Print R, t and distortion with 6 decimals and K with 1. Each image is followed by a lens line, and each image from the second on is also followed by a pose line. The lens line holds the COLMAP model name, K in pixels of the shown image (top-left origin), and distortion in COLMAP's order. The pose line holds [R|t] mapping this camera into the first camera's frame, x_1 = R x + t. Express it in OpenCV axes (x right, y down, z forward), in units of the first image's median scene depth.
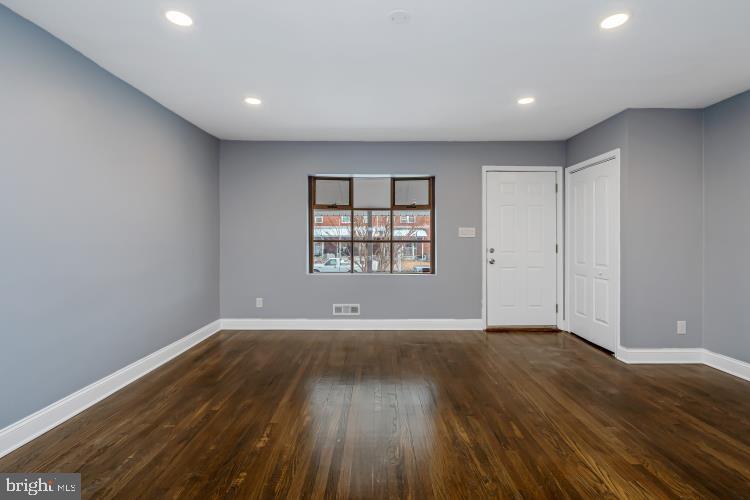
lens RADIAL K [[360.8, 0, 379.9], [0, 360.8, 246.8], [0, 0, 1]] dist [-0.002944, 0.003300]
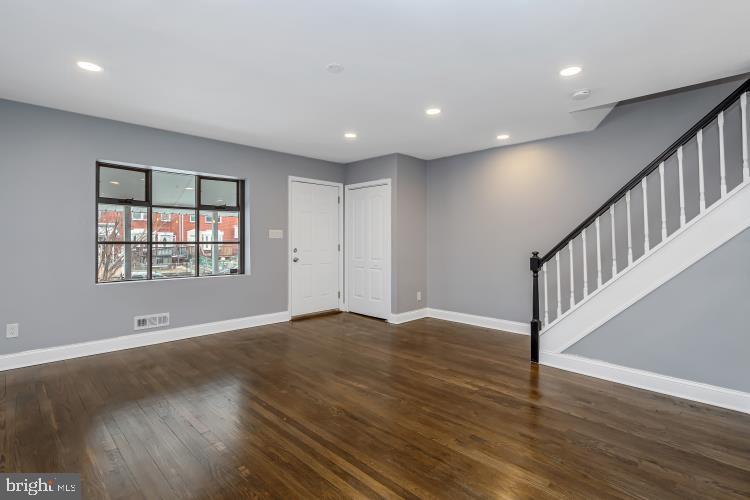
lens RADIAL K [[360.8, 0, 380.6], [0, 360.8, 247.4], [0, 0, 1]] dist [-0.002944, 0.003300]
pose [[0.710464, -0.013930, 0.703596, -0.306089], [0.013543, 0.999890, 0.006121, -0.001899], [-0.703603, 0.005180, 0.710574, -0.007932]]
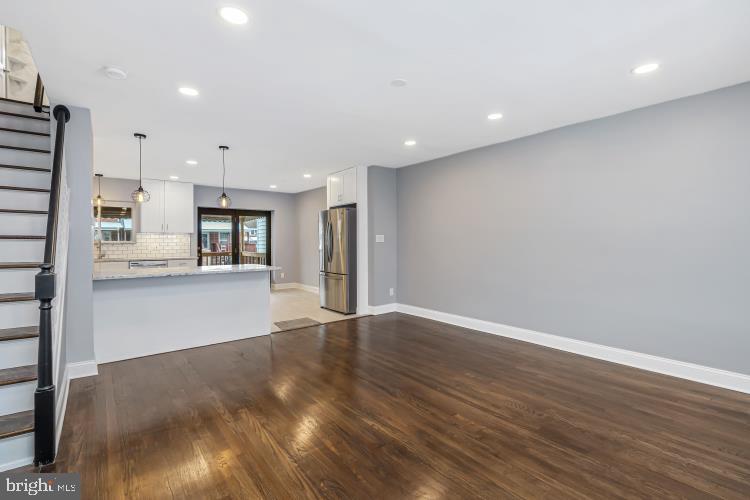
lens RADIAL K [[354.7, 0, 370.7], [0, 354.7, 245.5], [0, 0, 1]] dist [-0.002698, -0.000214]
pose [[-0.802239, 0.006095, -0.596972, 0.403204], [-0.011145, 0.999621, 0.025183, -0.020076], [0.596899, 0.026856, -0.801866, 0.856283]]
